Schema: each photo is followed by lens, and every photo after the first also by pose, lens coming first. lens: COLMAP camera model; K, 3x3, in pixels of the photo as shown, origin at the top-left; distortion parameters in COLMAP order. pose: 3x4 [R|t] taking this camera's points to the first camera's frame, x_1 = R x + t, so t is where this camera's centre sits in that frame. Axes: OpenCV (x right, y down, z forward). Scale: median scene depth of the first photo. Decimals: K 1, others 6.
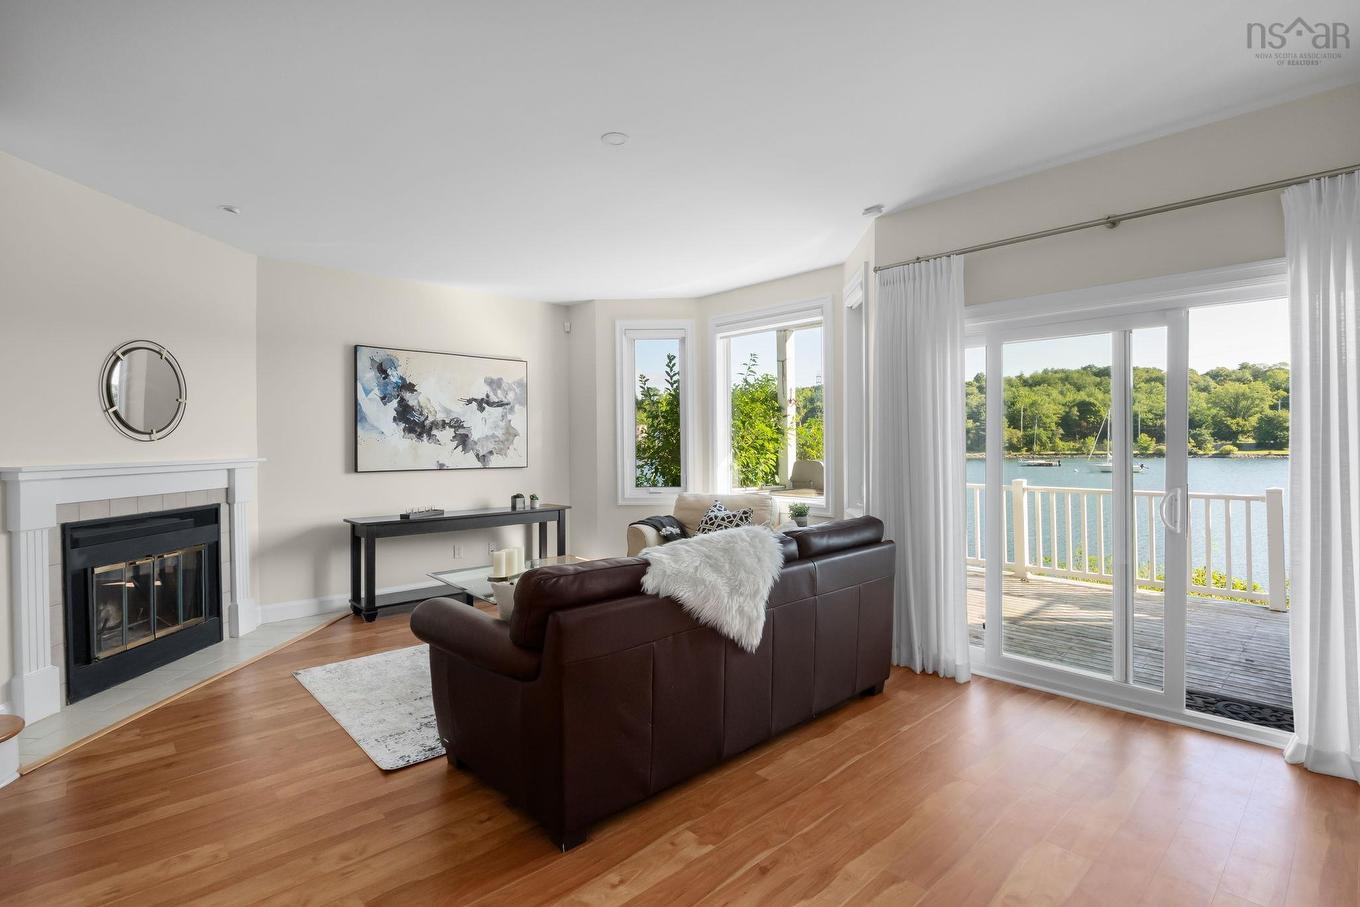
lens RADIAL K [[600.6, 0, 683.4], [0, 600.6, 445.4], [0, 0, 1]] dist [0.002060, -0.008322]
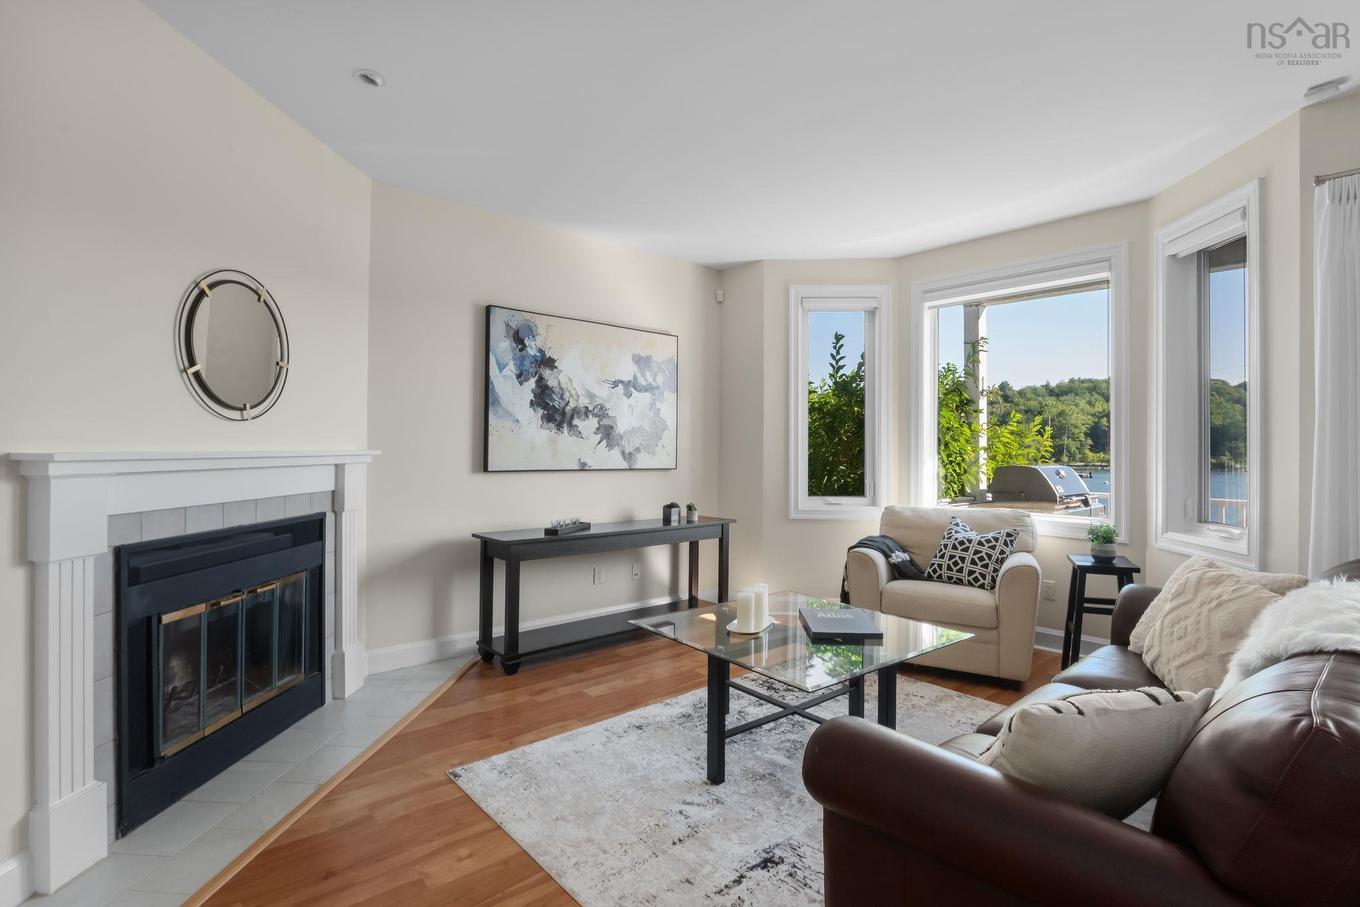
lens RADIAL K [[601.5, 0, 684.9], [0, 601.5, 444.1], [0, 0, 1]] dist [0.007864, -0.010590]
pose [[0.999470, 0.014788, -0.029012, -0.270242], [-0.015096, 0.999831, -0.010452, 0.013916], [0.028852, 0.010885, 0.999524, 0.243612]]
